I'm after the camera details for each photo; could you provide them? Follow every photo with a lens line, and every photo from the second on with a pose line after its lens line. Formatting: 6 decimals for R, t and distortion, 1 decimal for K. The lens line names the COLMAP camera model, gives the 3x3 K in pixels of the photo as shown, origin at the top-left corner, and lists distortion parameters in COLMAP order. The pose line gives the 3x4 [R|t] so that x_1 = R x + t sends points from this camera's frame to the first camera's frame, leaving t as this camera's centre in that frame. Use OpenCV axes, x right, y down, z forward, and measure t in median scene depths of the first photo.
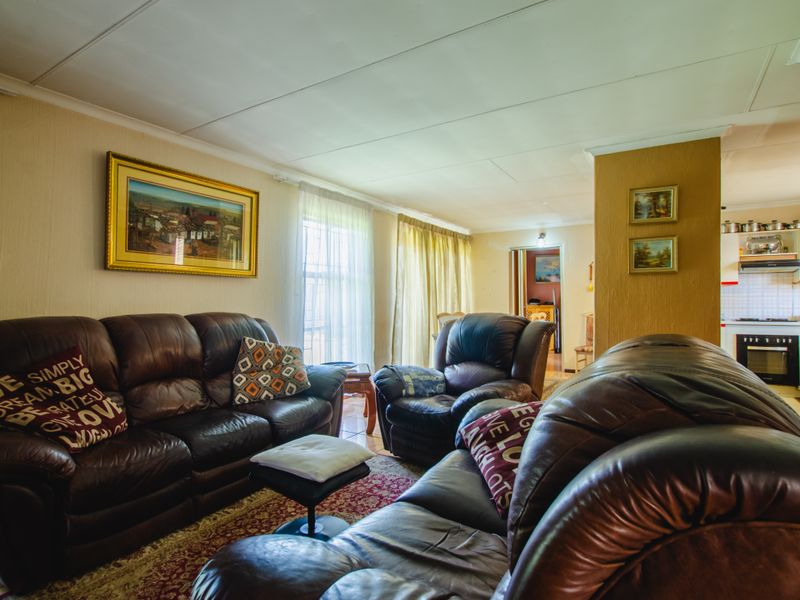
lens RADIAL K [[430.2, 0, 400.0], [0, 430.2, 300.0], [0, 0, 1]] dist [-0.025016, 0.000177]
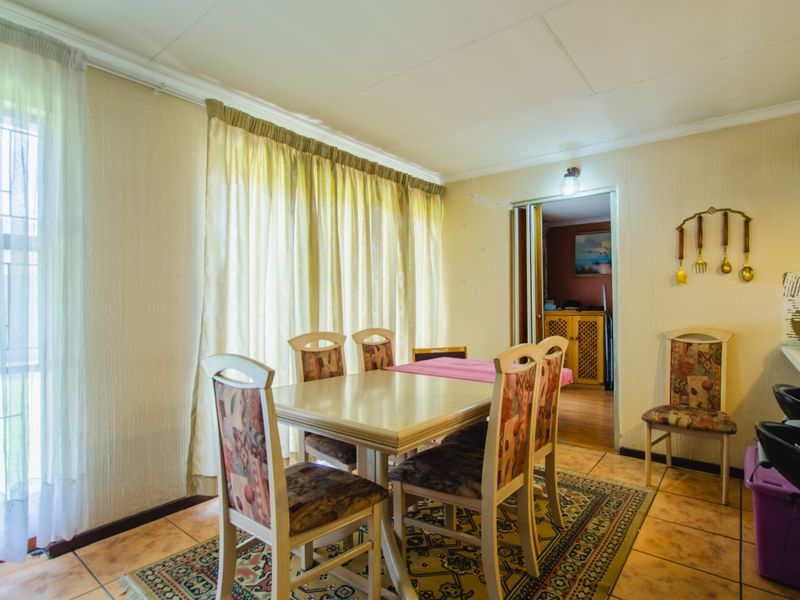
lens RADIAL K [[430.2, 0, 400.0], [0, 430.2, 300.0], [0, 0, 1]] dist [-0.025016, 0.000177]
pose [[0.993161, 0.004774, -0.116657, 0.192128], [-0.004891, 0.999988, -0.000718, -0.002483], [0.116652, 0.001284, 0.993172, 0.490235]]
